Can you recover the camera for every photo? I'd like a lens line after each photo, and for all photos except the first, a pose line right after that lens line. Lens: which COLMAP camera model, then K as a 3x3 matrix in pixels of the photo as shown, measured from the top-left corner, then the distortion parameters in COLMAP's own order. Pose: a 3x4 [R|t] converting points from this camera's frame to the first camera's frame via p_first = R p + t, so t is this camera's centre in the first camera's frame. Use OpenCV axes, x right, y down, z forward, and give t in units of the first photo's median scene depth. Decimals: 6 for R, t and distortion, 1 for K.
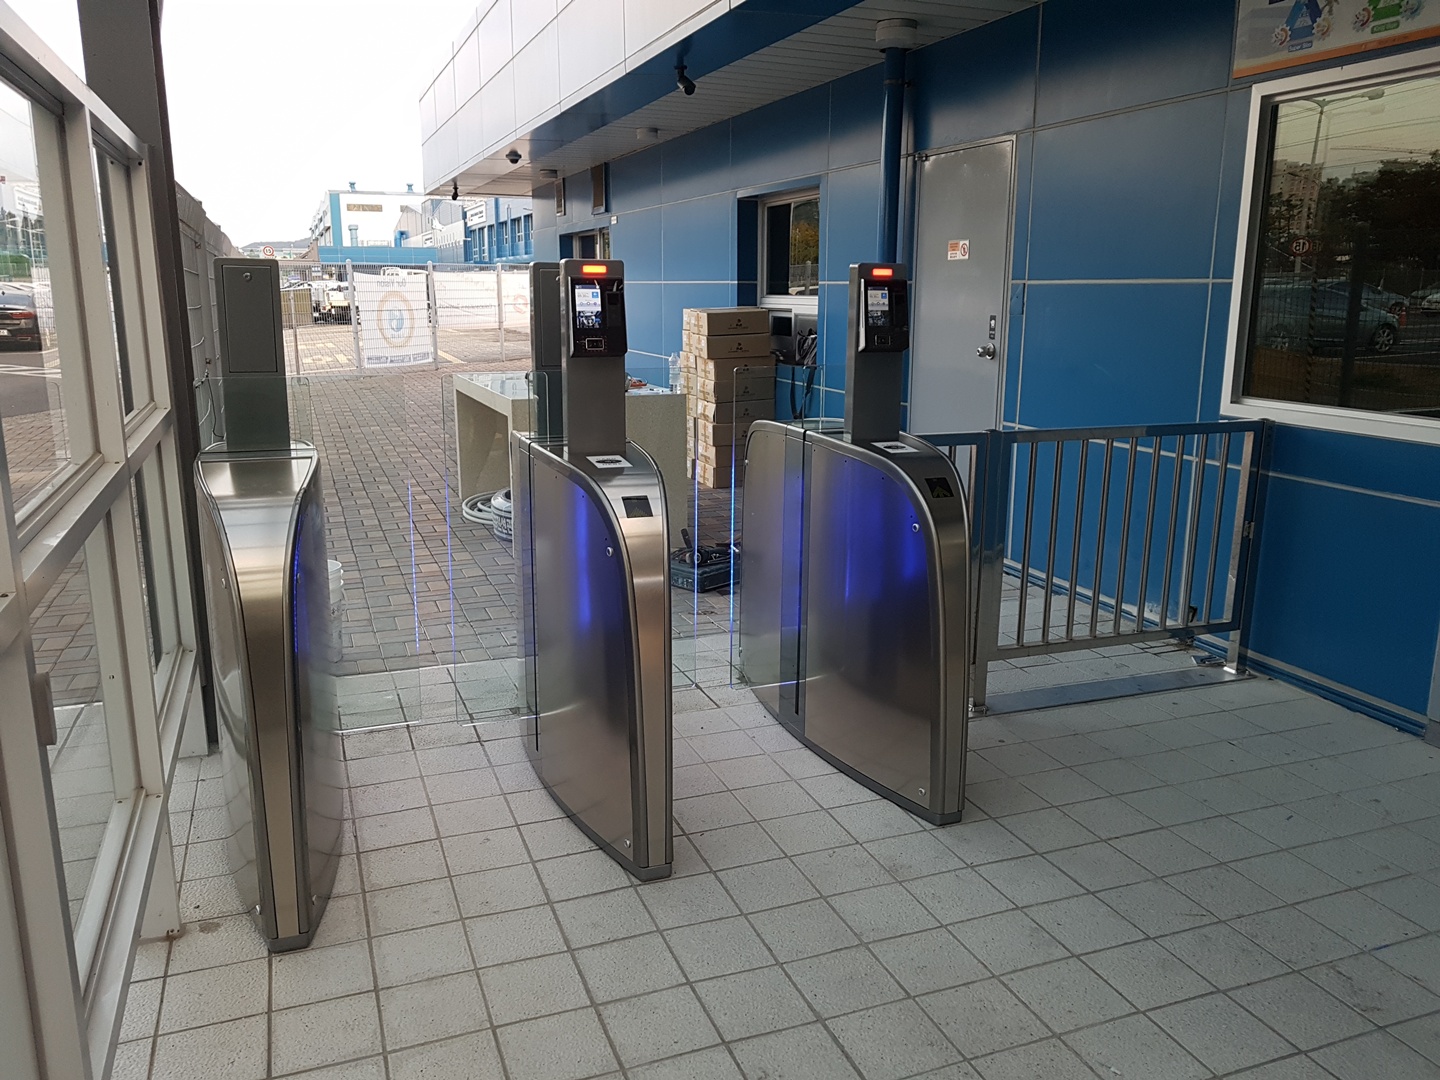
lens RADIAL K [[1113.0, 0, 720.0], [0, 1113.0, 540.0], [0, 0, 1]] dist [0.002744, 0.003999]
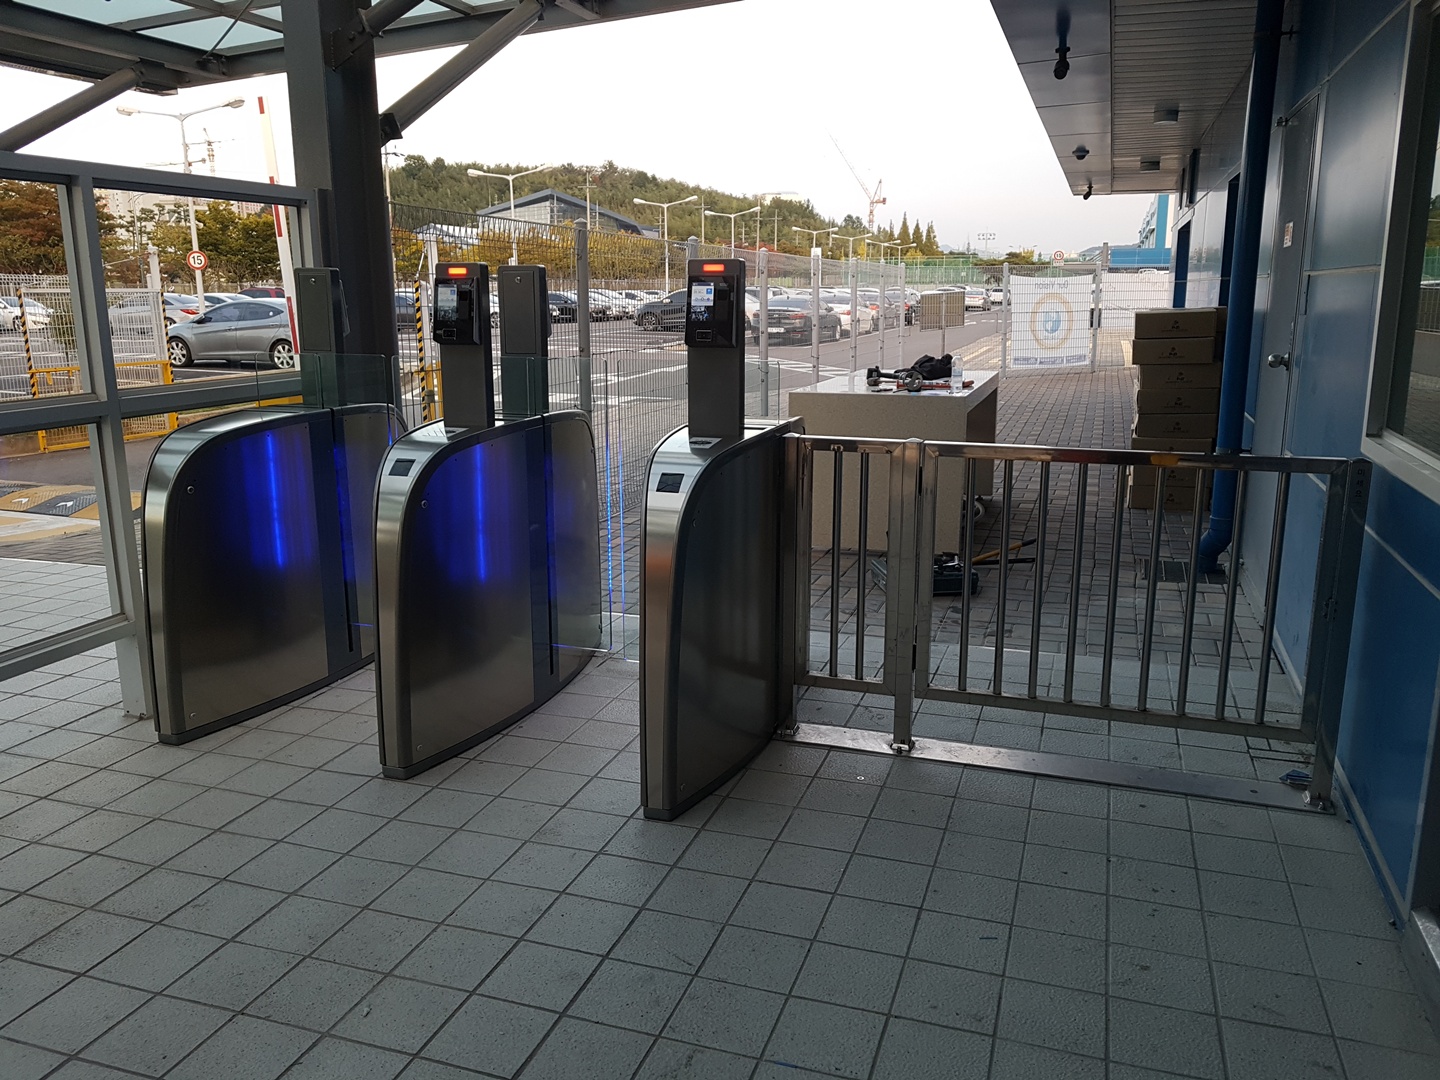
lens RADIAL K [[1113.0, 0, 720.0], [0, 1113.0, 540.0], [0, 0, 1]] dist [0.002744, 0.003999]
pose [[0.767389, 0.130852, -0.627688, 0.317533], [-0.132547, 0.990183, 0.044373, -0.016955], [0.627332, 0.049147, 0.777200, 0.093164]]
